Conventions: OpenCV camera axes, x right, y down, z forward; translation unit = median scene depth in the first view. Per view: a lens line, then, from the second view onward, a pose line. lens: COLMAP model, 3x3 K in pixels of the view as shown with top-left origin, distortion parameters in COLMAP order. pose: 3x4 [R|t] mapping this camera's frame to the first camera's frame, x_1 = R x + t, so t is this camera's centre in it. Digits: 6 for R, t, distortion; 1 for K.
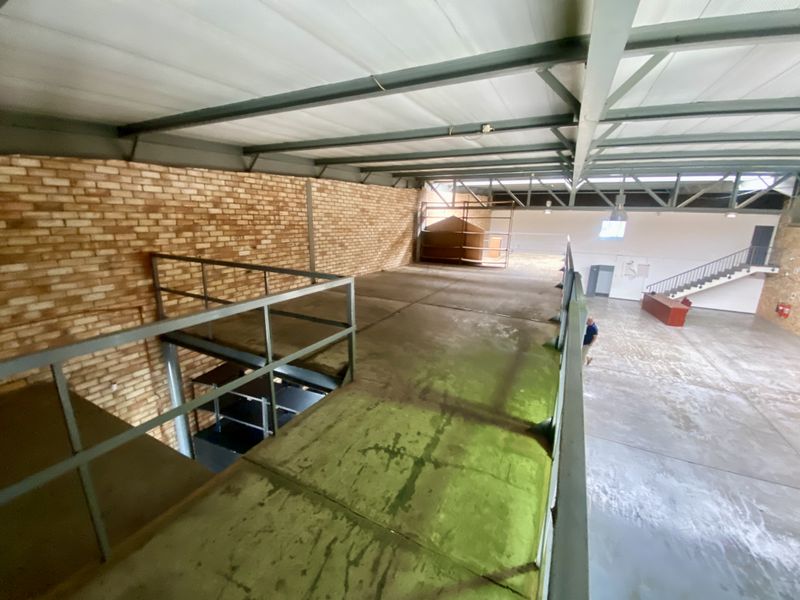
lens RADIAL K [[323.2, 0, 397.9], [0, 323.2, 298.8], [0, 0, 1]] dist [0.024808, -0.020802]
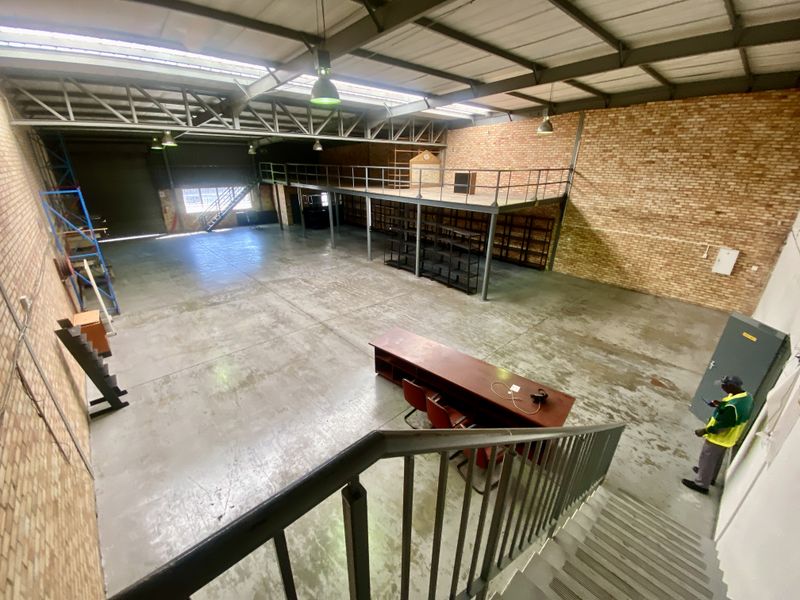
lens RADIAL K [[323.2, 0, 397.9], [0, 323.2, 298.8], [0, 0, 1]] dist [0.024808, -0.020802]
pose [[-0.351456, 0.337755, -0.873155, 1.695725], [-0.245061, 0.866946, 0.433993, -0.291802], [0.903562, 0.366506, -0.221923, 1.506587]]
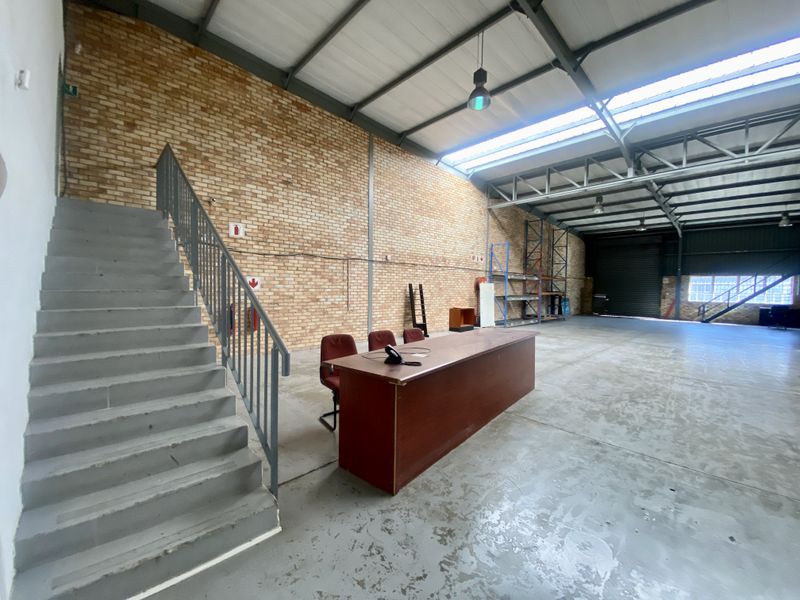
lens RADIAL K [[323.2, 0, 397.9], [0, 323.2, 298.8], [0, 0, 1]] dist [0.024808, -0.020802]
pose [[-0.944134, -0.047080, 0.326181, 1.168280], [0.045108, 0.961968, 0.269413, -0.137518], [-0.326460, 0.269075, -0.906103, 1.876683]]
